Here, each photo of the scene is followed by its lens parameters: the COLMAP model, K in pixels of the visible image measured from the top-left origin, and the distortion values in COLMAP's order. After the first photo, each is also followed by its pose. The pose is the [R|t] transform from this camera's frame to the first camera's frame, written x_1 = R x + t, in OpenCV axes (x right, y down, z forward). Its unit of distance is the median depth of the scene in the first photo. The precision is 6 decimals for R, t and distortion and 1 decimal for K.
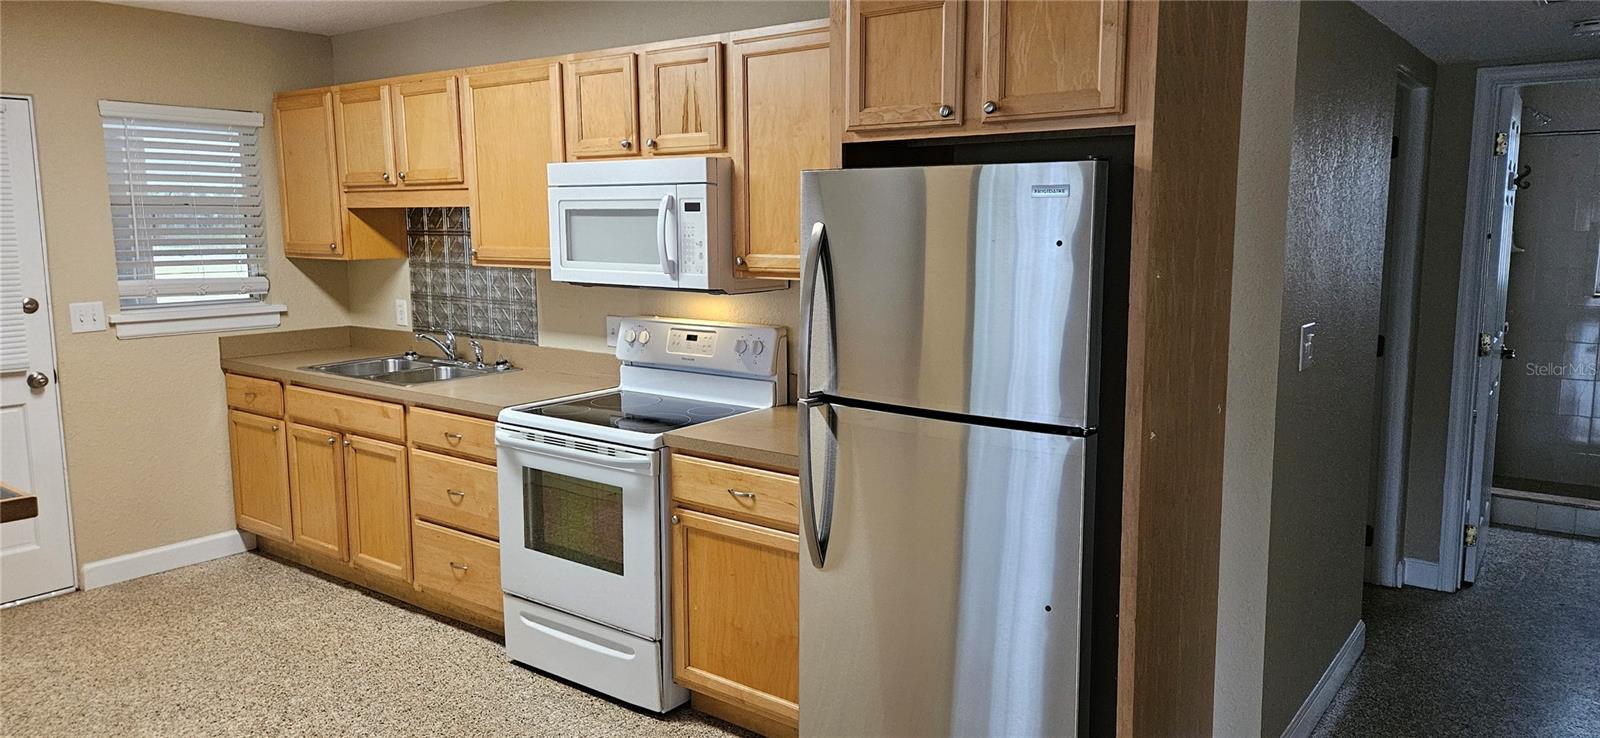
lens RADIAL K [[1082.8, 0, 782.5], [0, 1082.8, 350.1], [0, 0, 1]] dist [0.026103, 0.000916]
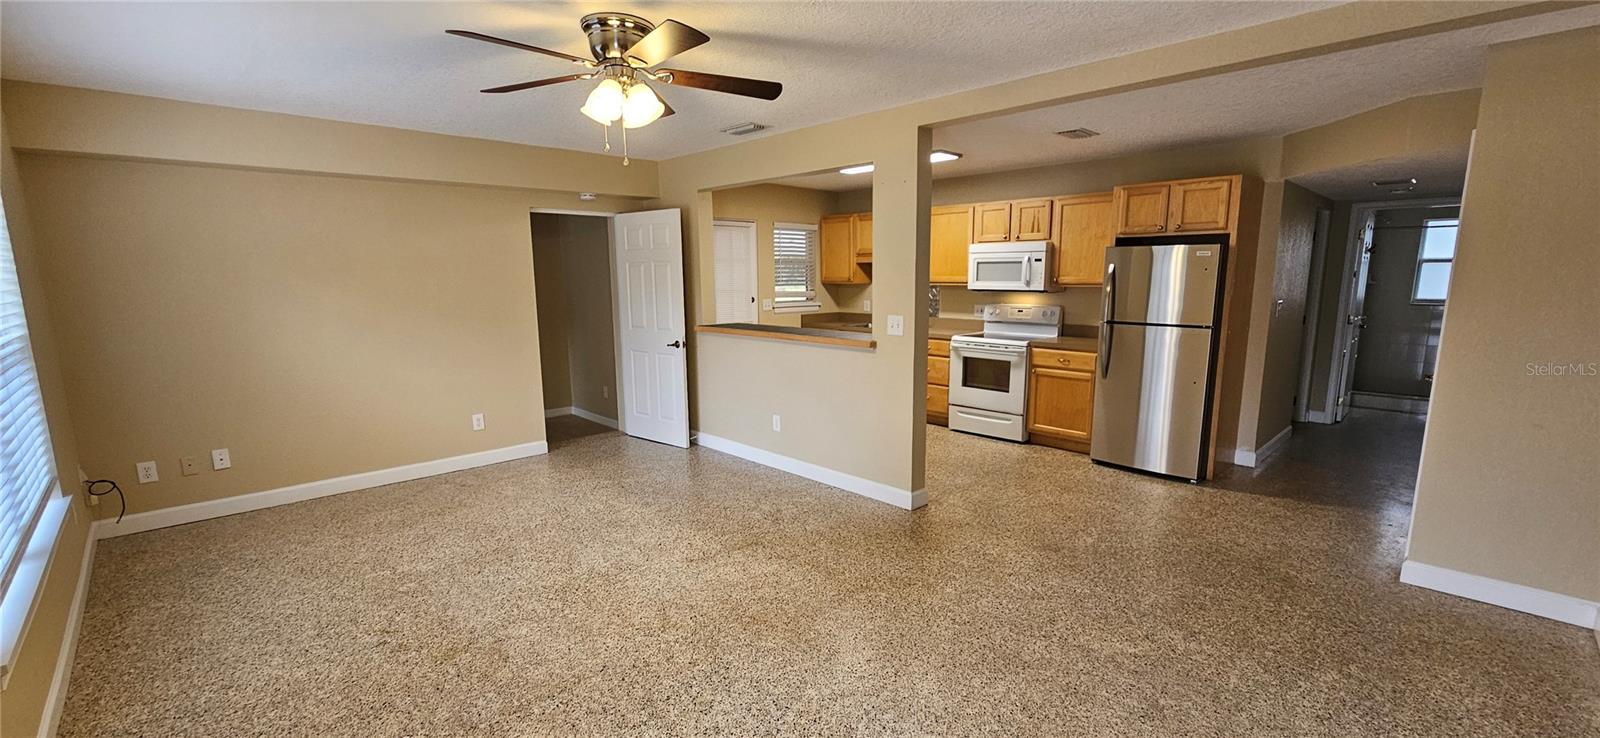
lens RADIAL K [[659.9, 0, 806.9], [0, 659.9, 382.0], [0, 0, 1]] dist [0.000061, -0.000031]
pose [[0.991311, 0.022186, -0.129656, -0.402271], [-0.017033, 0.999025, 0.040722, 0.108285], [0.130433, -0.038160, 0.990723, -0.684477]]
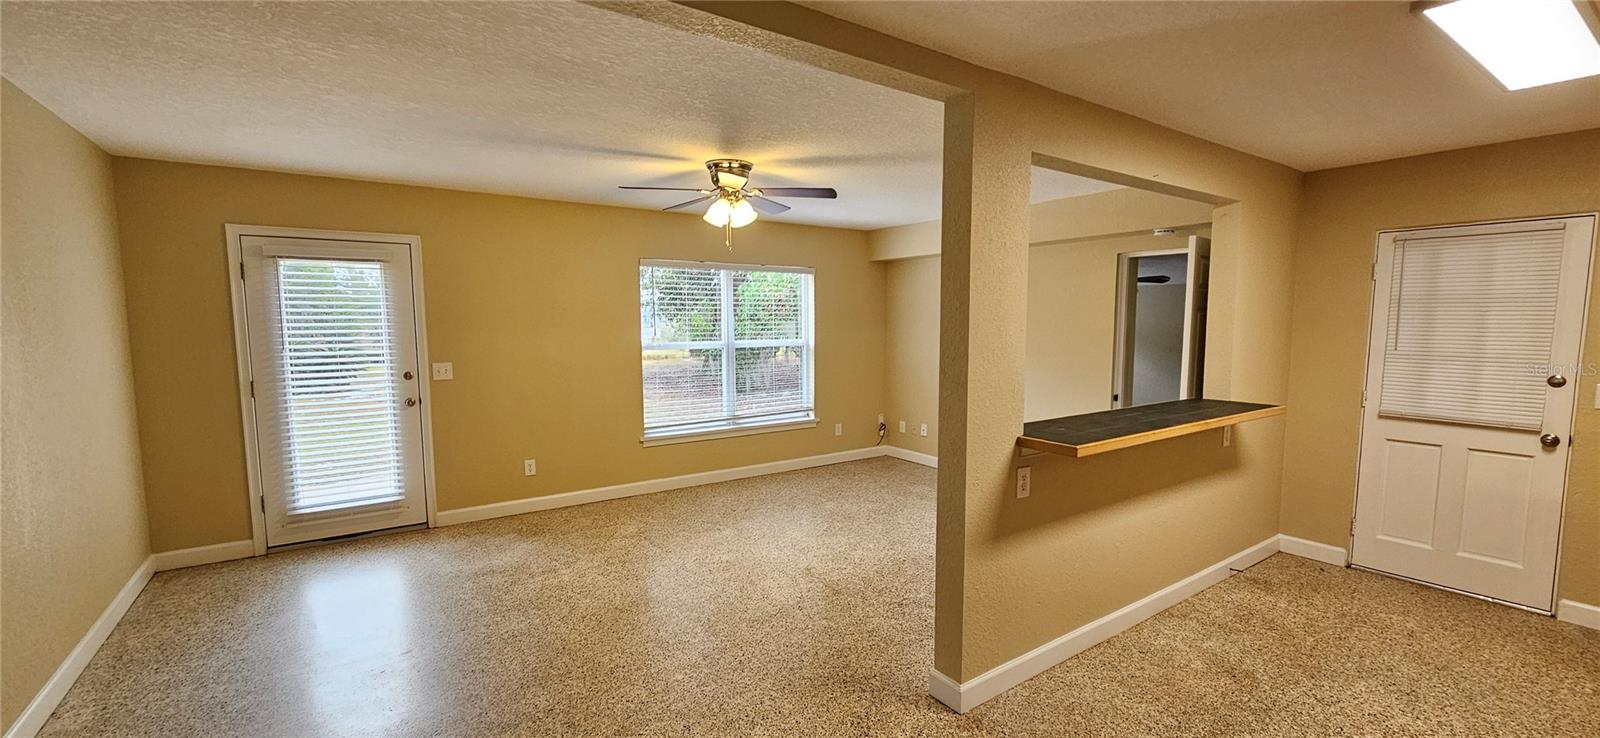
lens RADIAL K [[659.9, 0, 806.9], [0, 659.9, 382.0], [0, 0, 1]] dist [0.000061, -0.000031]
pose [[-0.278649, 0.101544, -0.955010, 0.324372], [-0.118202, 0.983208, 0.139031, -0.050984], [0.953091, 0.151625, -0.261967, 0.445496]]
